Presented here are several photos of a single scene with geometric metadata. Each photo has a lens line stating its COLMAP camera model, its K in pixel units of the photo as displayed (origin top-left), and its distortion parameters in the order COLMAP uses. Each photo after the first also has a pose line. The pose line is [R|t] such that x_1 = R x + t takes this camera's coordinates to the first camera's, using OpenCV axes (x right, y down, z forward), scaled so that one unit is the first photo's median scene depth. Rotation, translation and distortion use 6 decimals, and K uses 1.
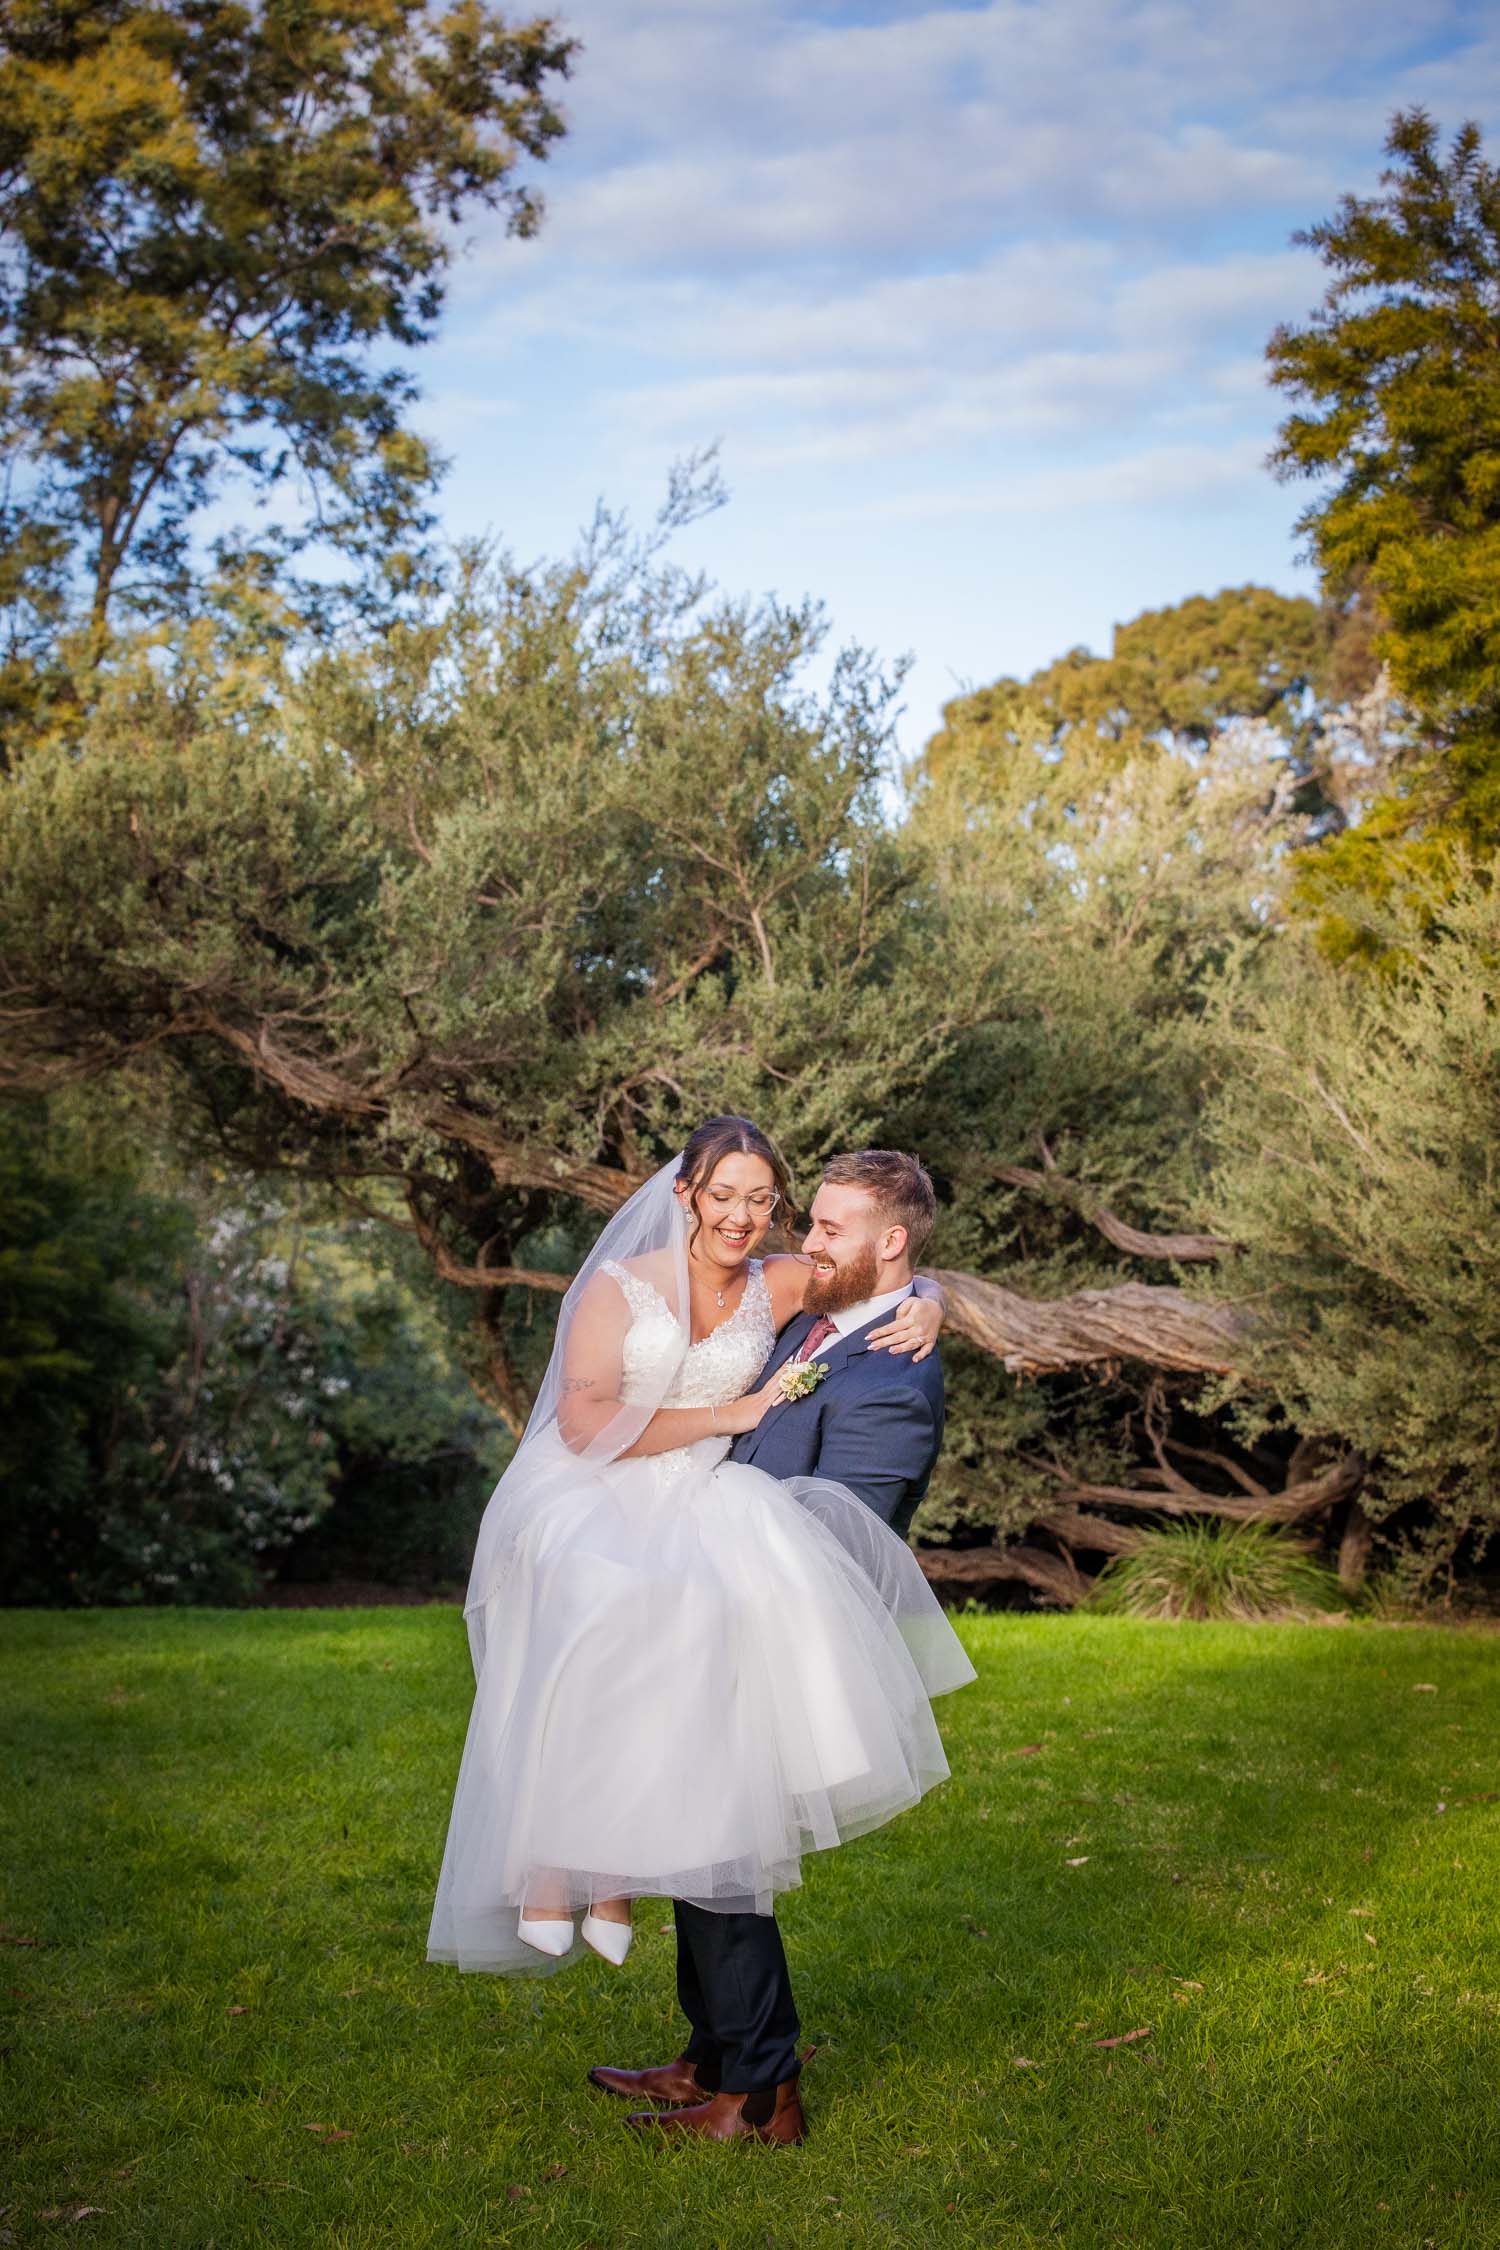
lens RADIAL K [[5368.9, 0, 750.0], [0, 5368.9, 1125.0], [0, 0, 1]] dist [-0.219495, 1.006005]
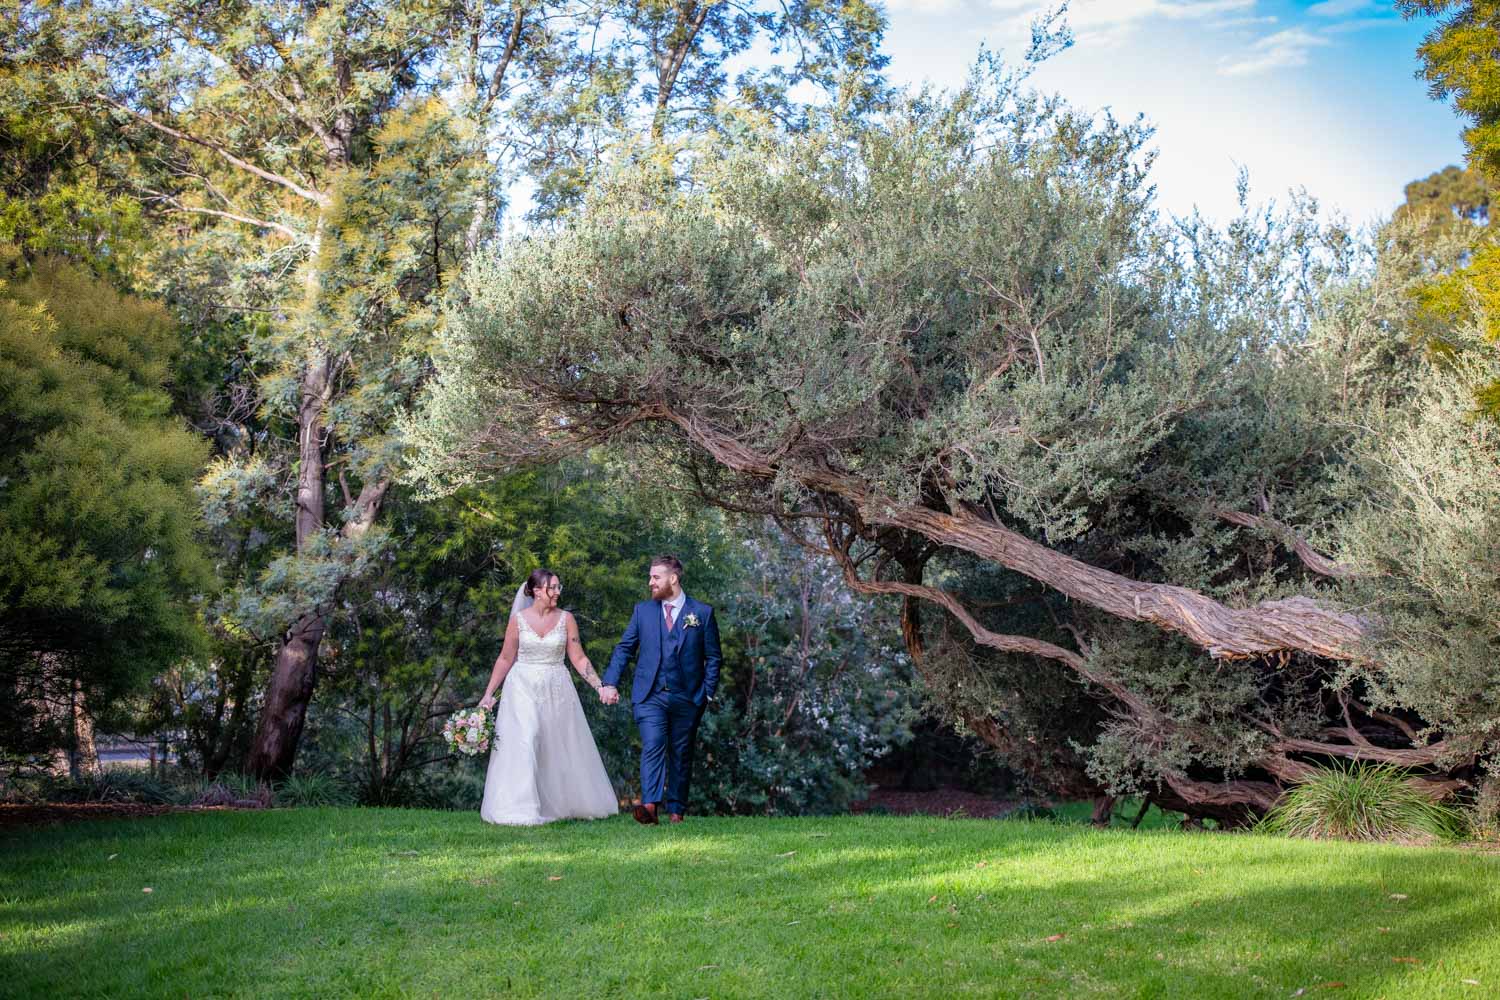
lens RADIAL K [[3579.3, 0, 750.0], [0, 3579.3, 500.0], [0, 0, 1]] dist [-0.219495, 1.006005]
pose [[0.980735, 0.001777, -0.195332, 0.107125], [-0.000292, 0.999971, 0.007635, -0.002473], [0.195340, -0.007431, 0.980707, 0.058706]]
